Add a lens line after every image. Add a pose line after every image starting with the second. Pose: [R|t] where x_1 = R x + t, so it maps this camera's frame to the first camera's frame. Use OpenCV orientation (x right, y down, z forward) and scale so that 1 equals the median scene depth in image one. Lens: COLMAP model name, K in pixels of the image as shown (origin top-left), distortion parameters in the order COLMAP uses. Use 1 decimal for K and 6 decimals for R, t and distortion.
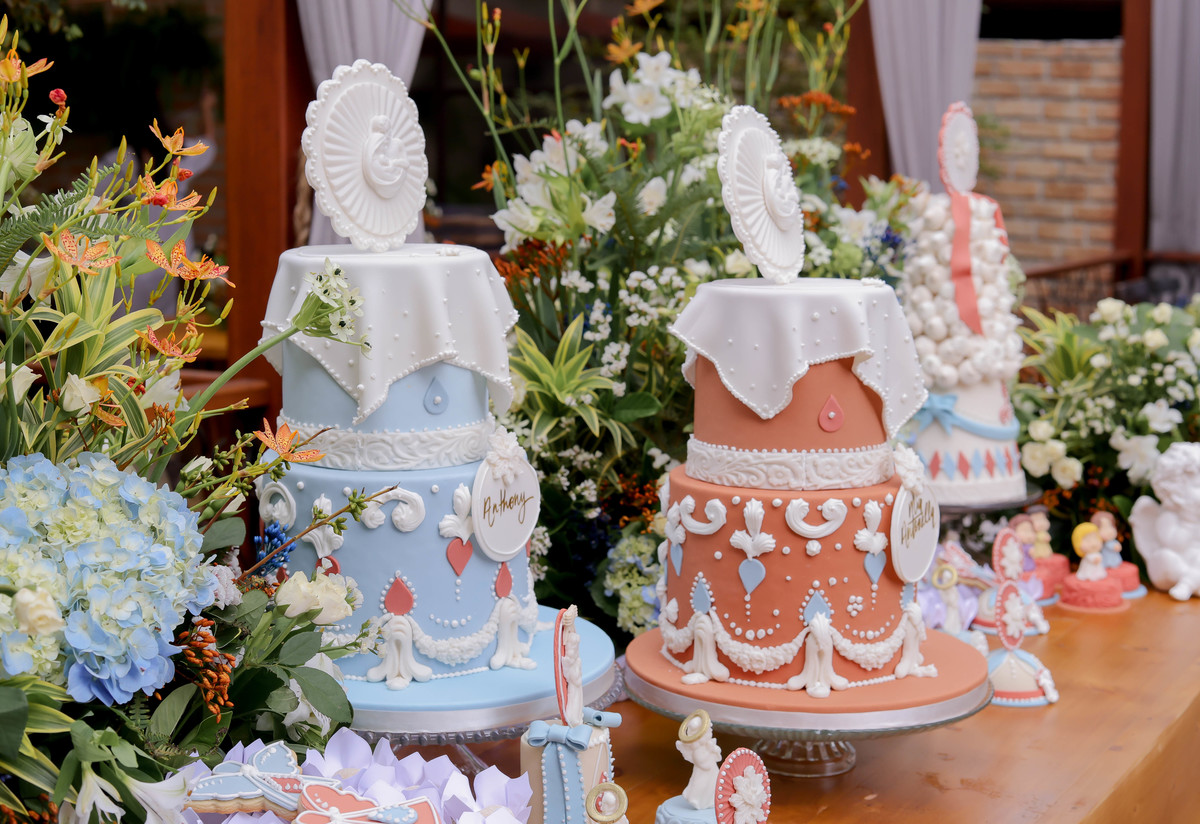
lens RADIAL K [[1858.4, 0, 599.4], [0, 1858.4, 406.0], [0, 0, 1]] dist [-0.126712, 0.000000]
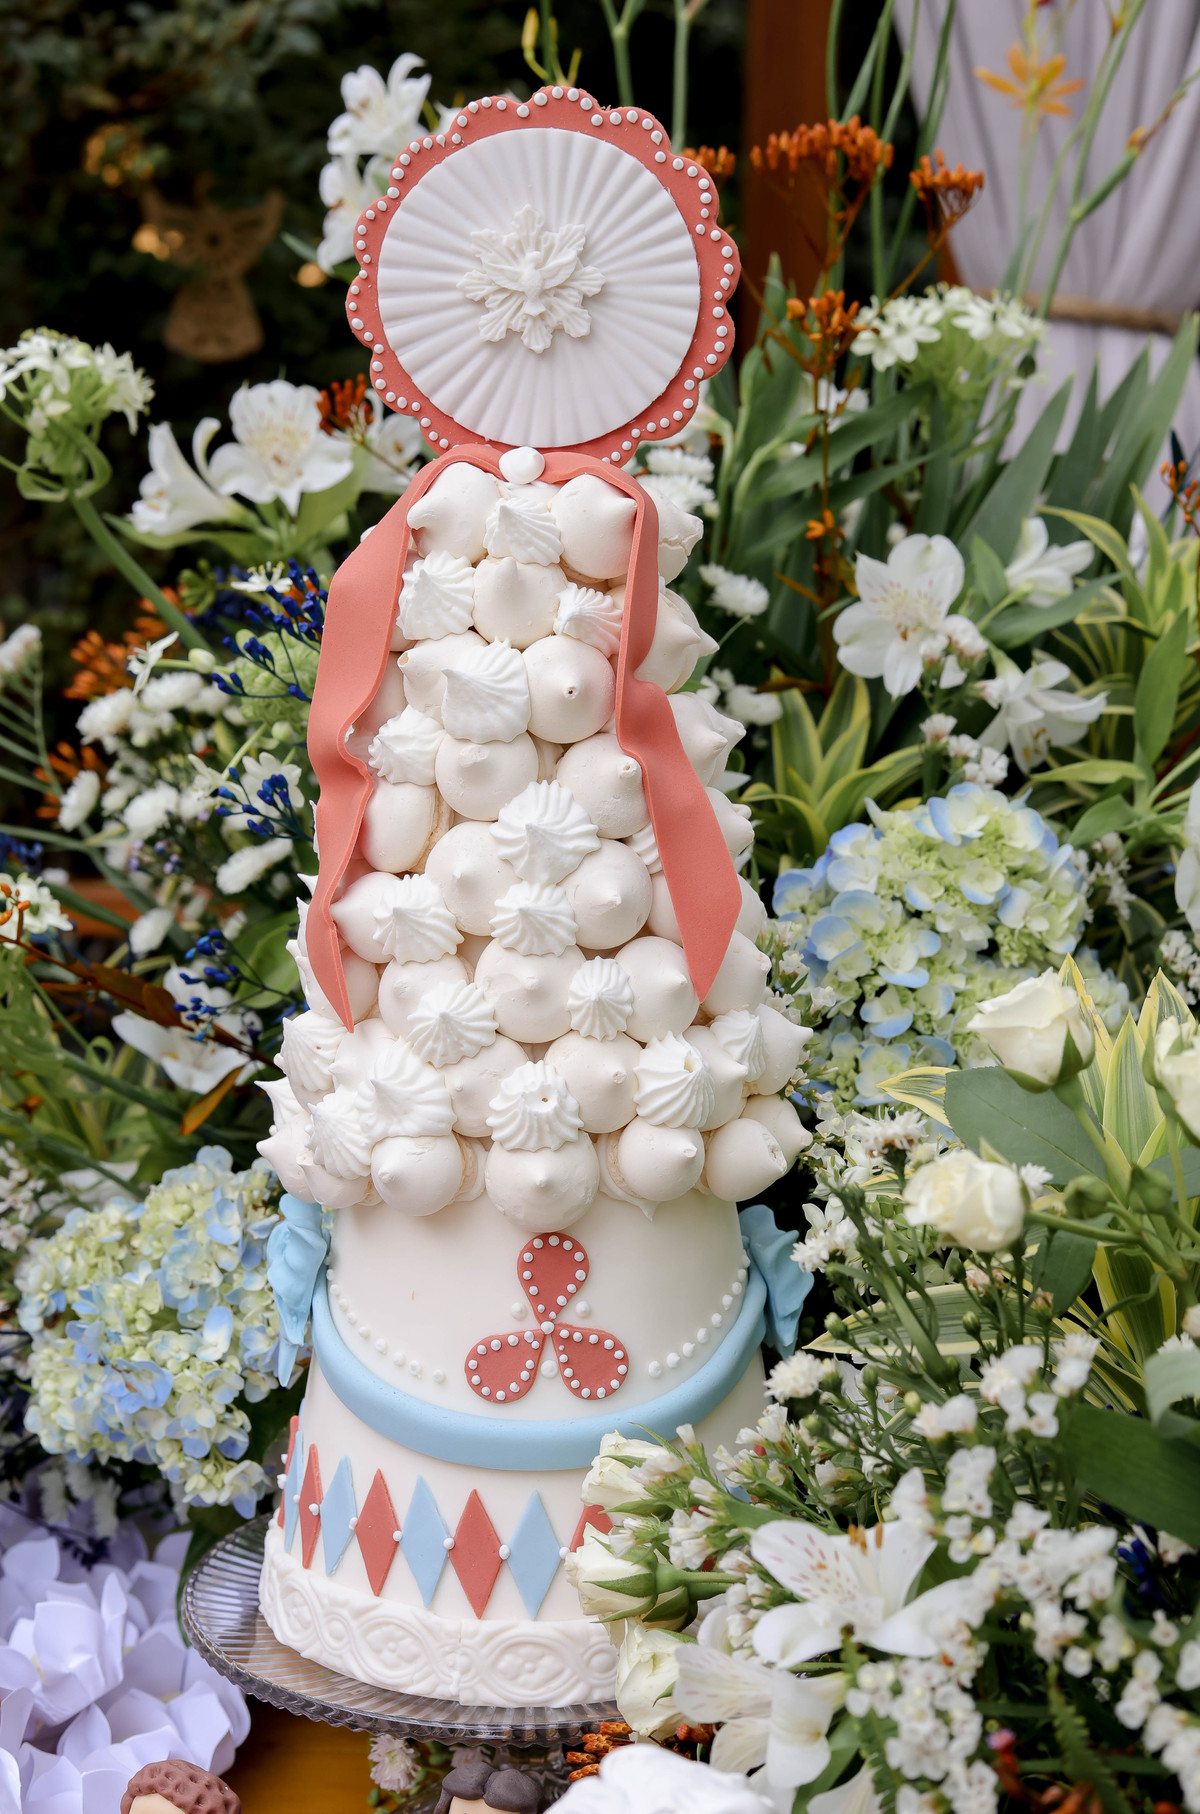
lens RADIAL K [[2716.6, 0, 610.6], [0, 2716.6, 908.4], [0, 0, 1]] dist [-0.139530, 0.000000]
pose [[0.509154, 0.136352, -0.849806, 0.842386], [-0.120584, 0.988934, 0.086428, -0.142065], [0.852186, 0.058468, 0.519961, 1.332000]]
